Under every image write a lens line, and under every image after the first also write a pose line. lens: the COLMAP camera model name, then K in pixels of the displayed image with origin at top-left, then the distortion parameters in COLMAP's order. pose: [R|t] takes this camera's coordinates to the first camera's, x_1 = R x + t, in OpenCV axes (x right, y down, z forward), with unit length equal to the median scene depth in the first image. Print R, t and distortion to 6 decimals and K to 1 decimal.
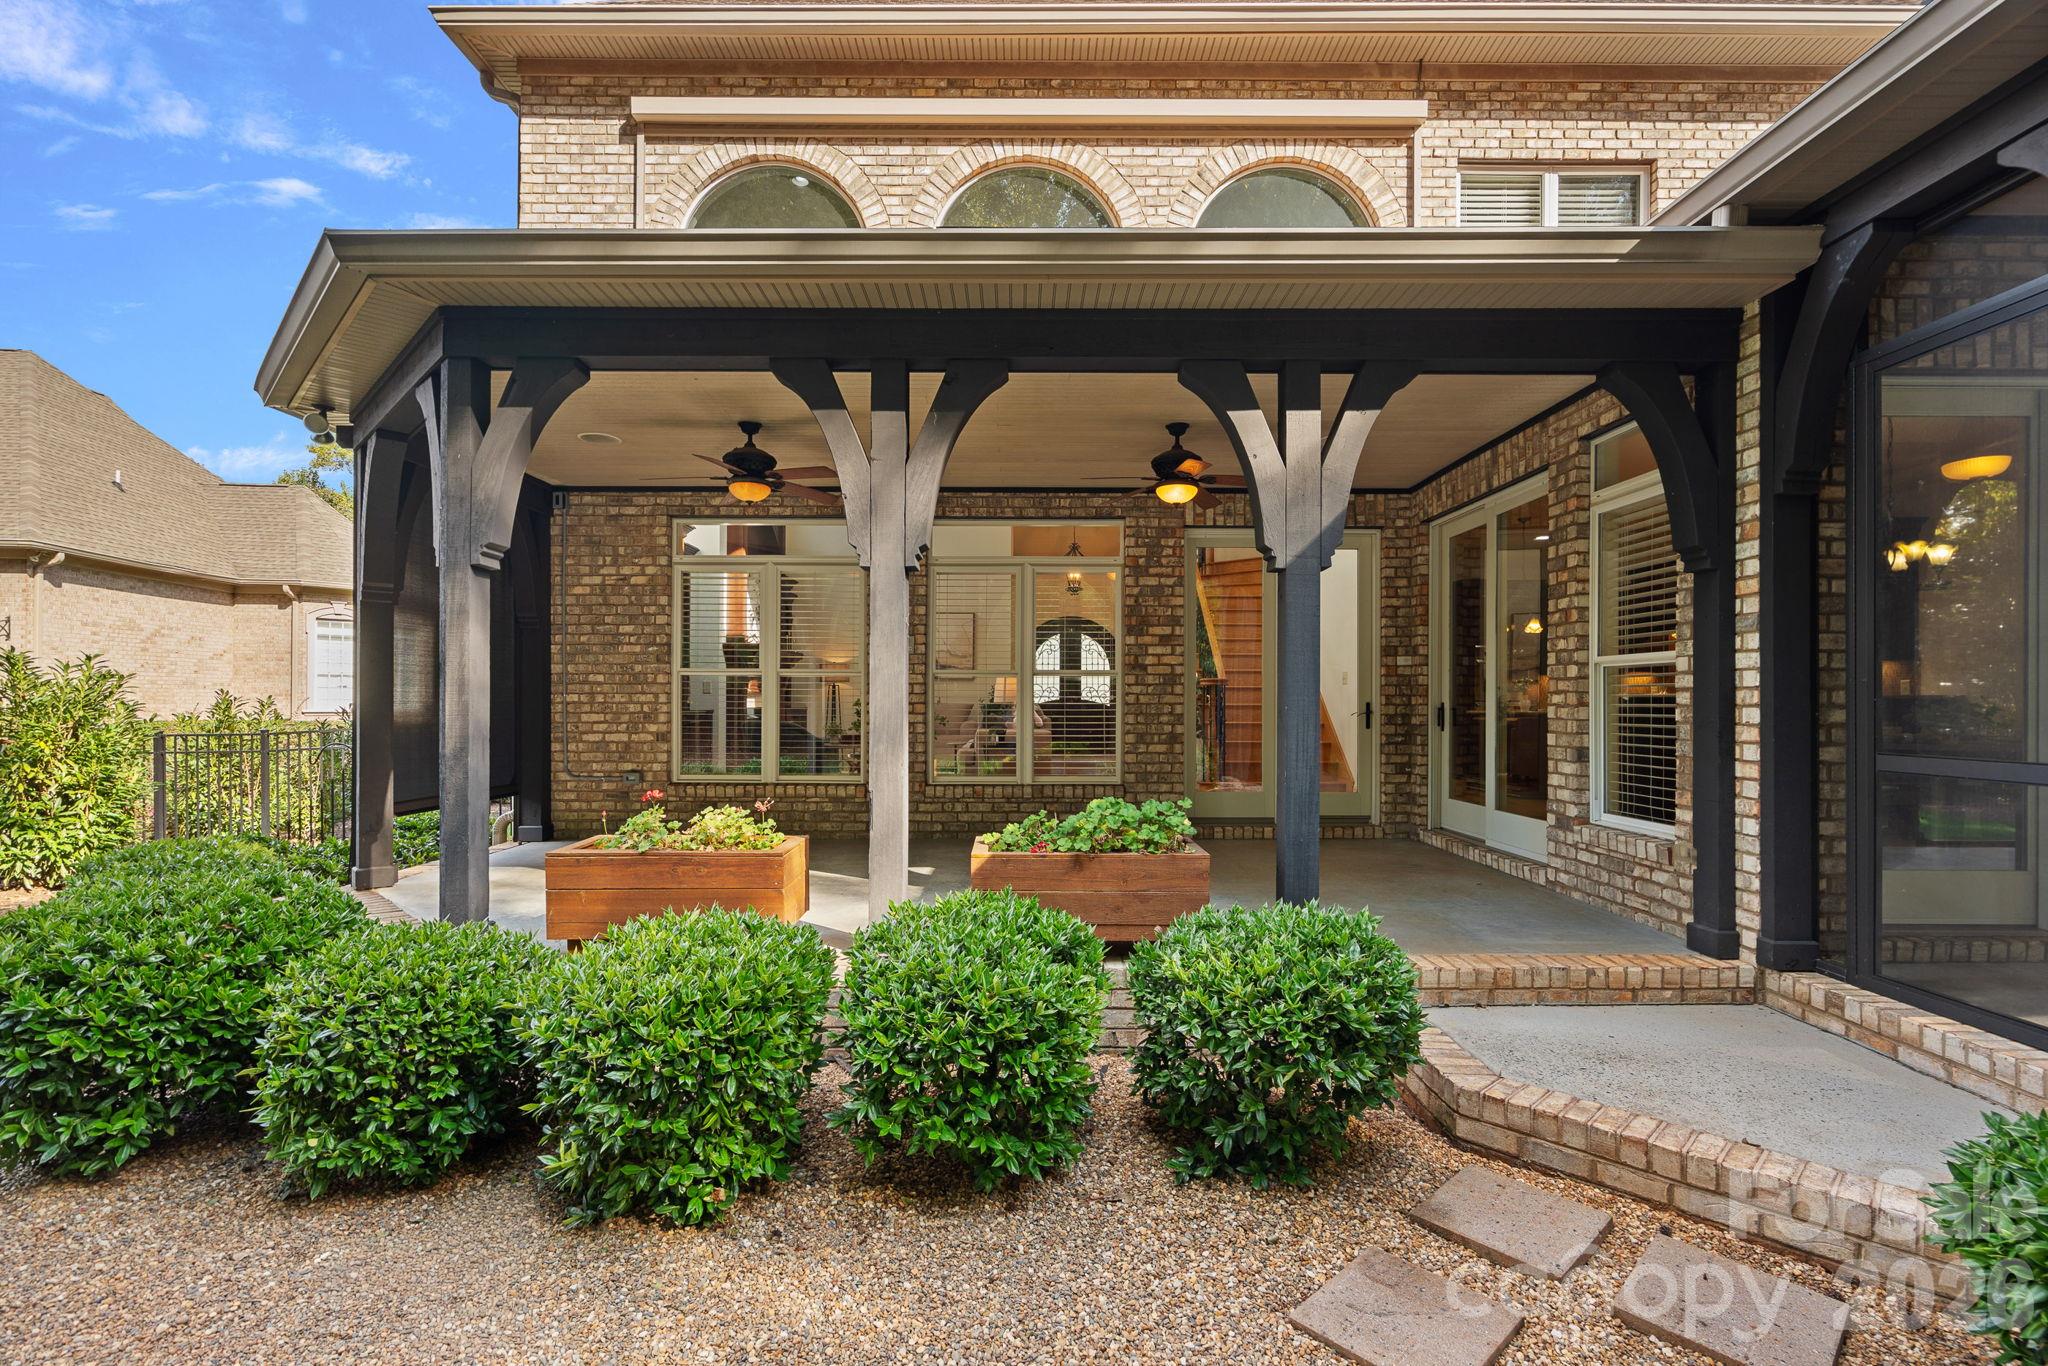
lens RADIAL K [[942.6, 0, 1026.9], [0, 942.6, 689.7], [0, 0, 1]] dist [0.001740, 0.001609]
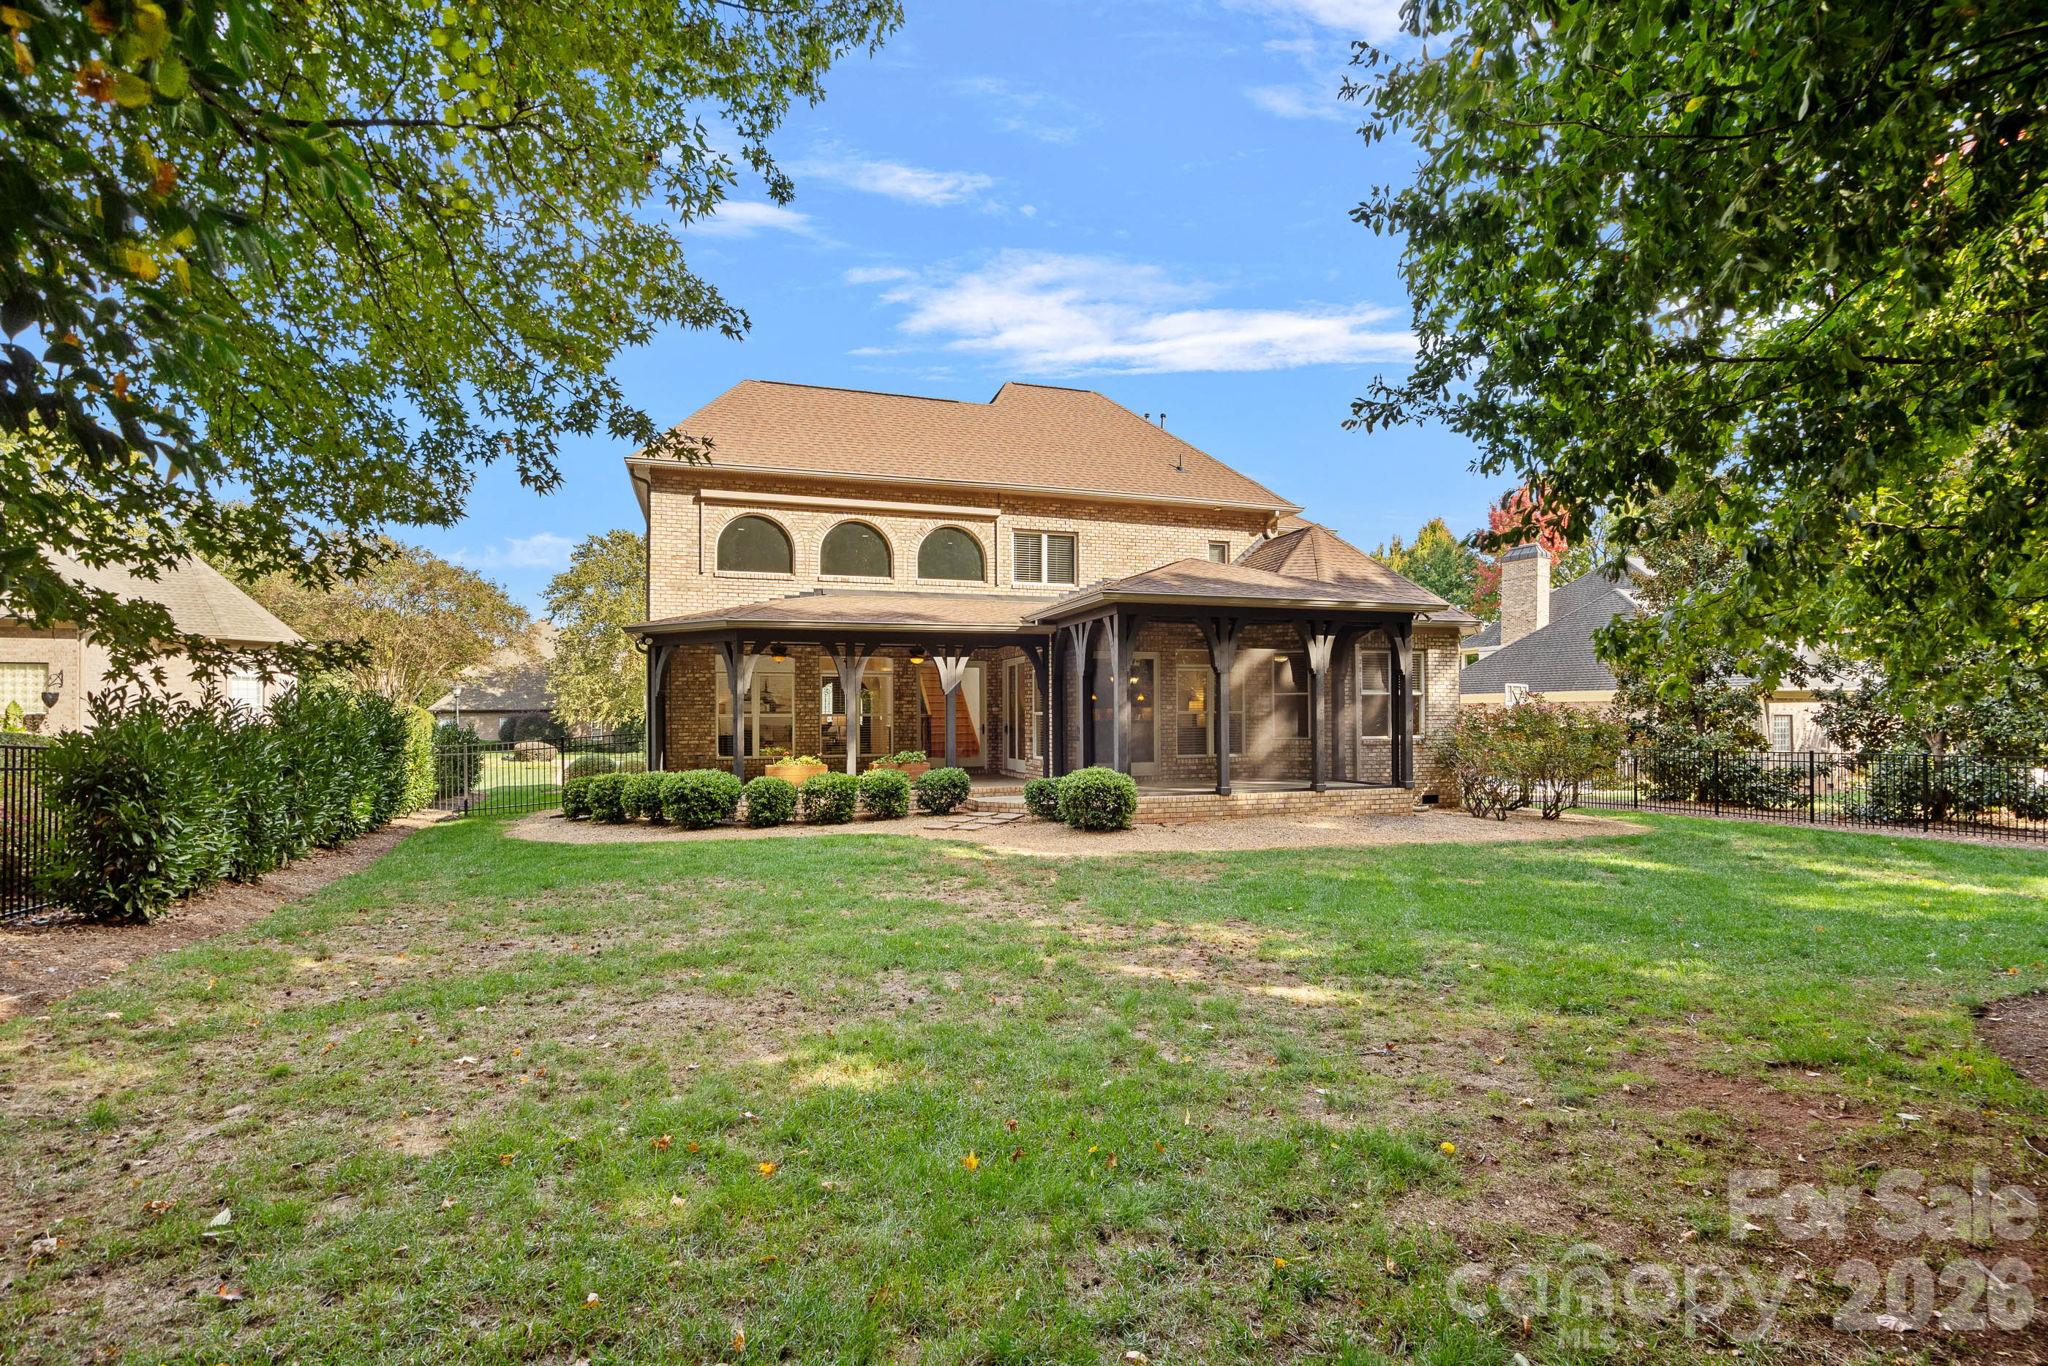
lens RADIAL K [[942.6, 0, 1023.2], [0, 942.6, 695.7], [0, 0, 1]] dist [0.001740, 0.001609]
pose [[0.950163, -0.004867, 0.311716, -0.382451], [0.008844, 0.999897, -0.011345, -0.036386], [-0.311629, 0.013536, 0.950108, -1.646611]]
